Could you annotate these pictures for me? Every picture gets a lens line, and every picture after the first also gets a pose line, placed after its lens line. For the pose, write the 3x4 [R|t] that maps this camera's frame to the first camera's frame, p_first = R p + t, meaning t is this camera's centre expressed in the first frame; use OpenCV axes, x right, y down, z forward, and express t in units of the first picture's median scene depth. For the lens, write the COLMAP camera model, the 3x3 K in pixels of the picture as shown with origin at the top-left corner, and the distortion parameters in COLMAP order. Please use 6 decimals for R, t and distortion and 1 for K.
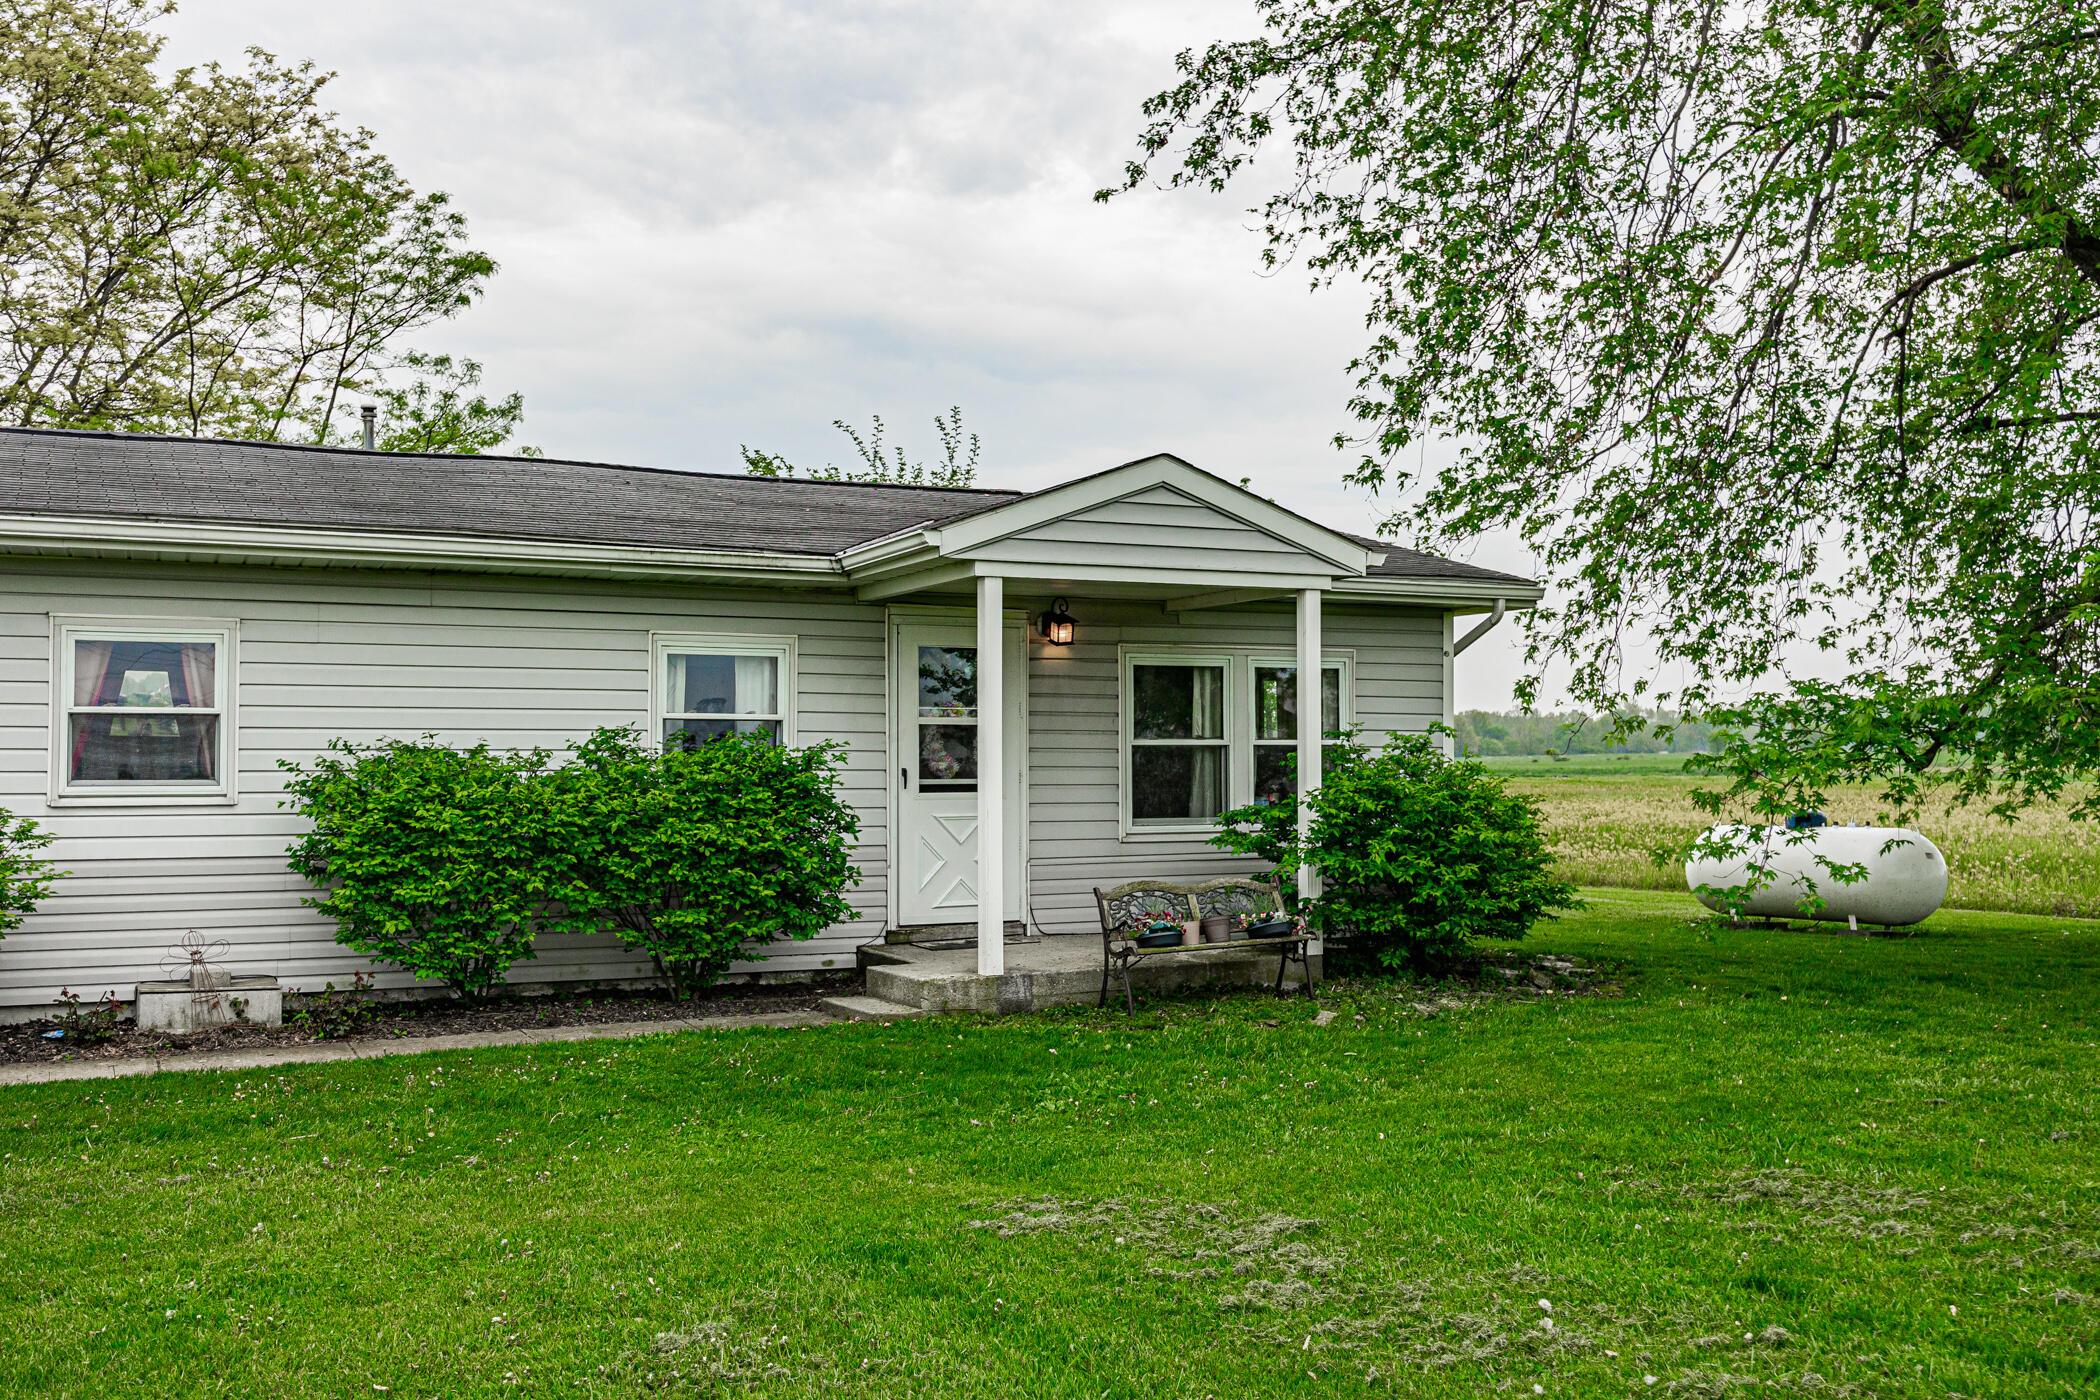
lens RADIAL K [[2085.0, 0, 1048.4], [0, 2085.0, 699.4], [0, 0, 1]] dist [-0.012617, 0.000000]
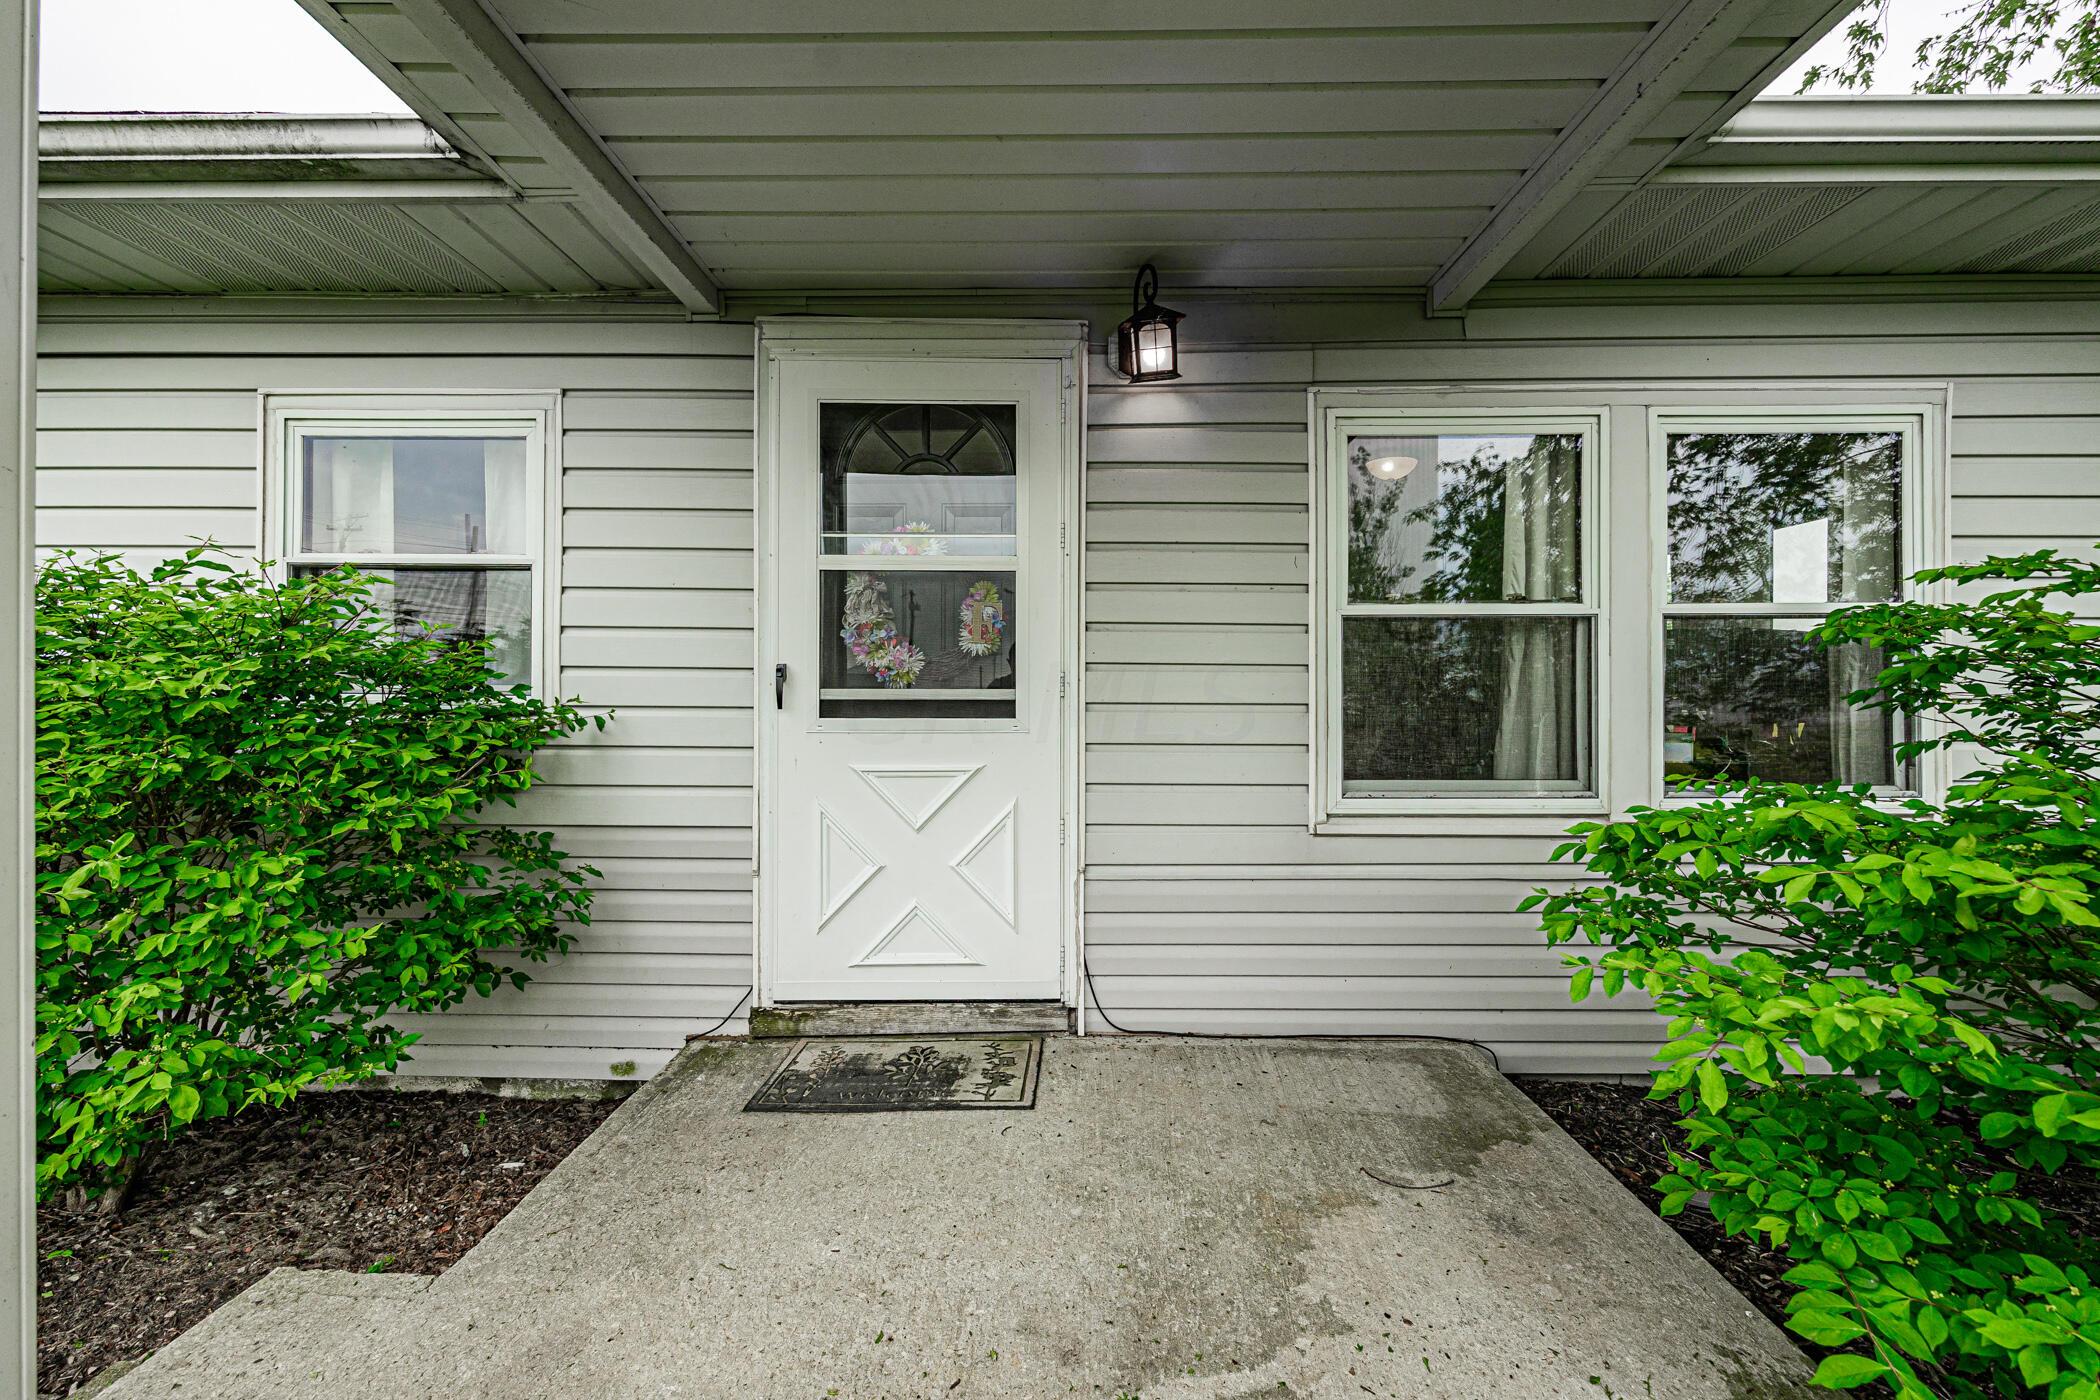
lens RADIAL K [[821.4, 0, 1068.0], [0, 821.4, 702.1], [0, 0, 1]] dist [-0.004130, 0.000516]
pose [[0.899312, 0.006249, -0.437263, 0.065232], [0.008246, 0.999478, 0.031243, 0.035213], [0.437230, -0.031703, 0.898791, 0.835272]]
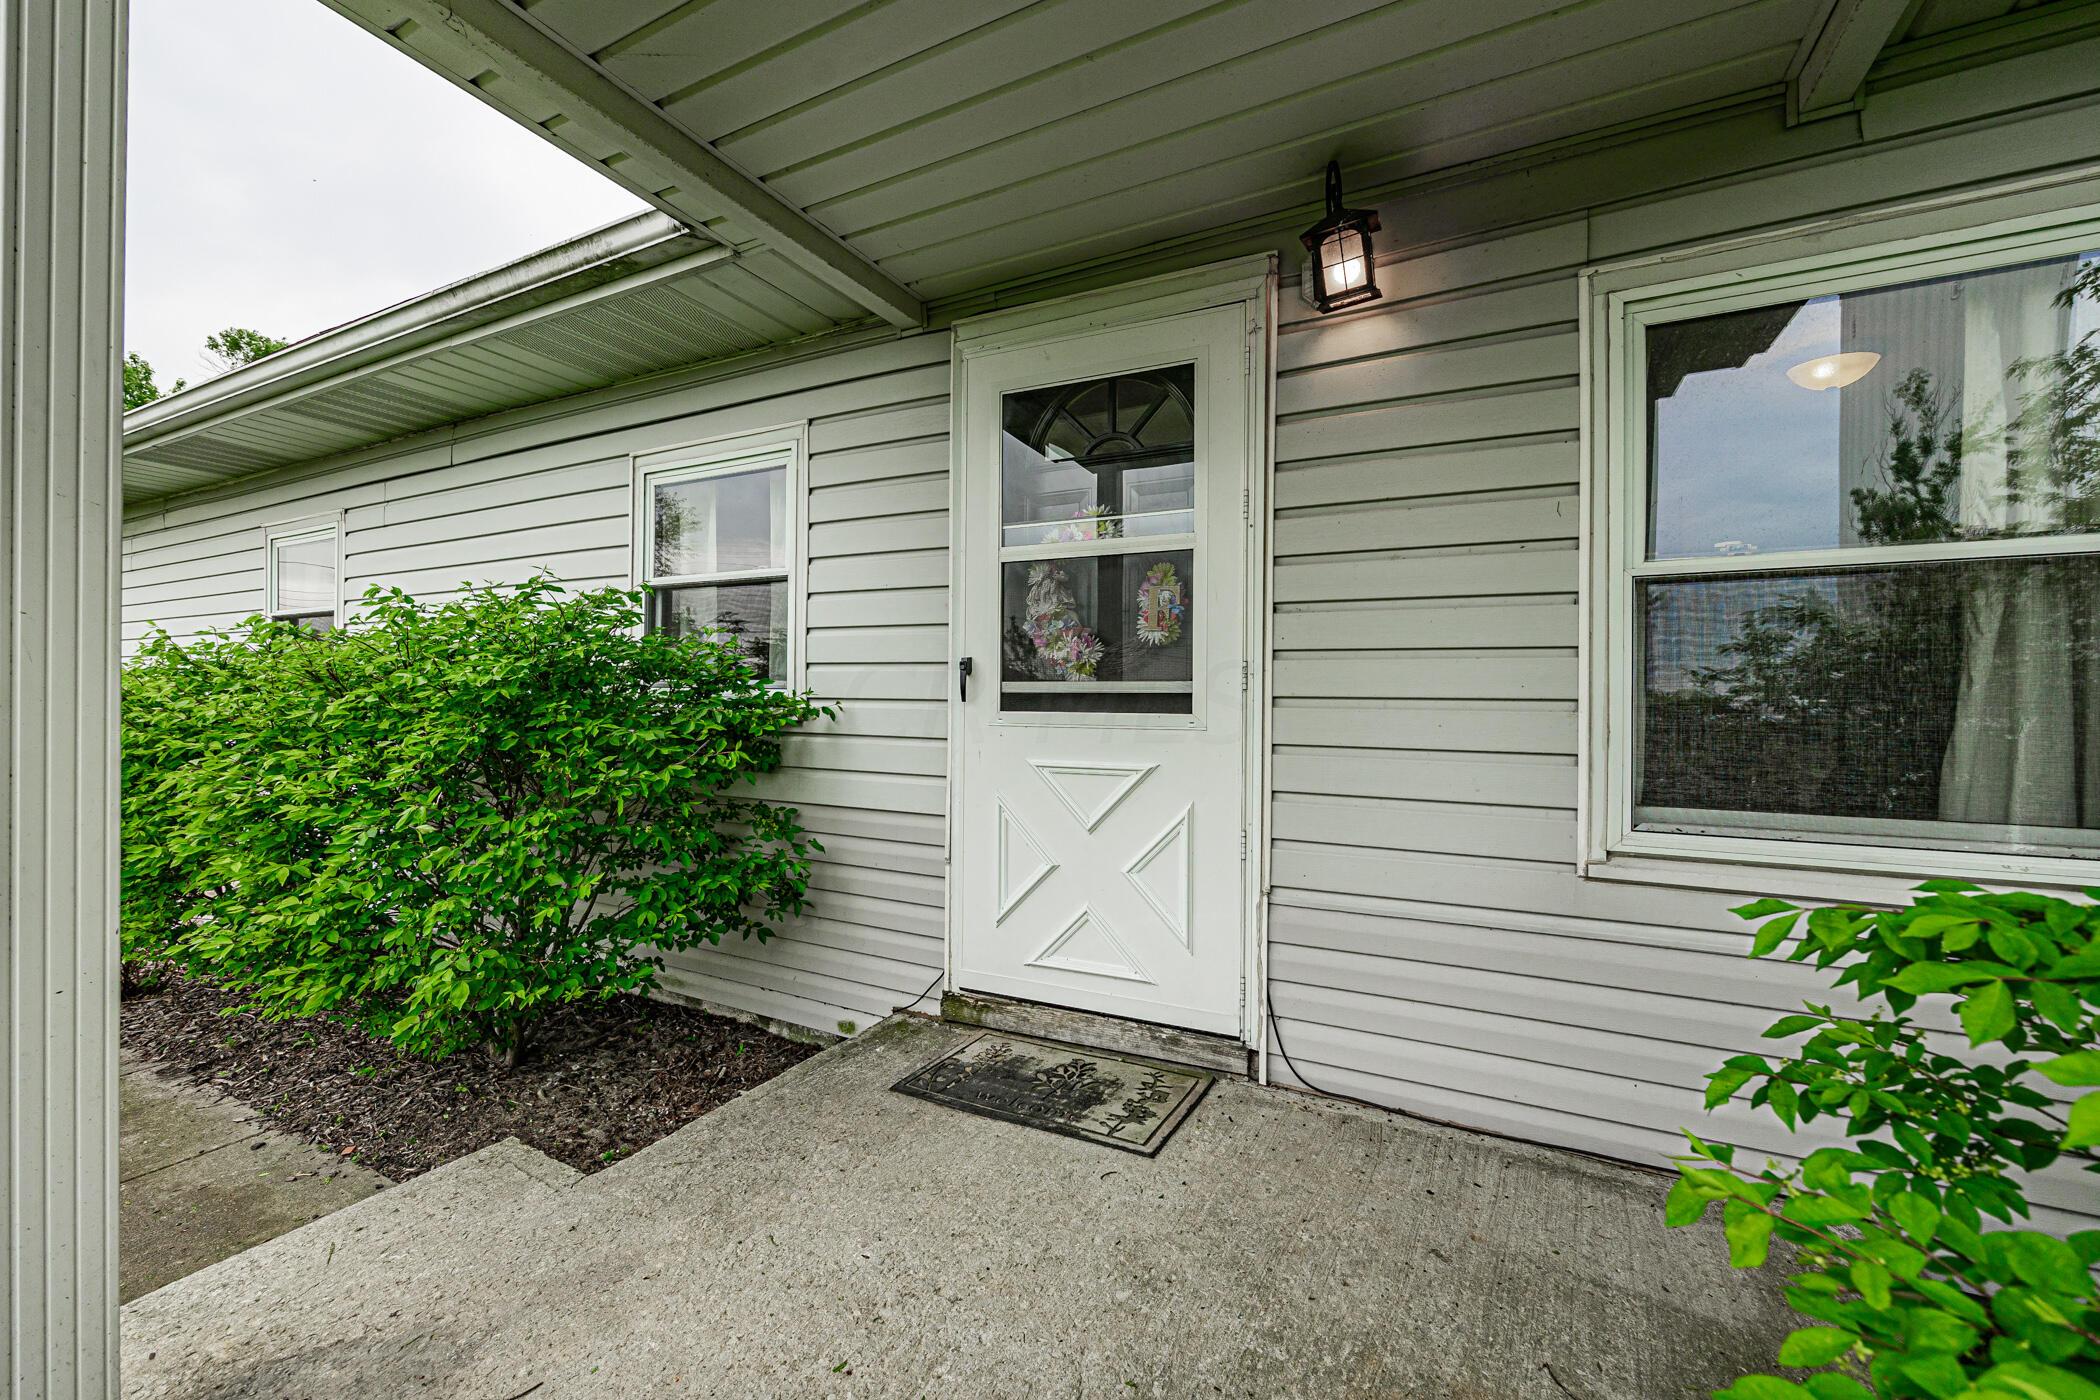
lens RADIAL K [[821.4, 0, 1057.5], [0, 821.4, 702.5], [0, 0, 1]] dist [-0.004130, 0.000516]
pose [[0.614286, 0.010542, -0.789013, 0.086617], [0.013987, 0.999608, 0.024246, 0.037745], [0.788960, -0.025930, 0.613897, 0.872041]]
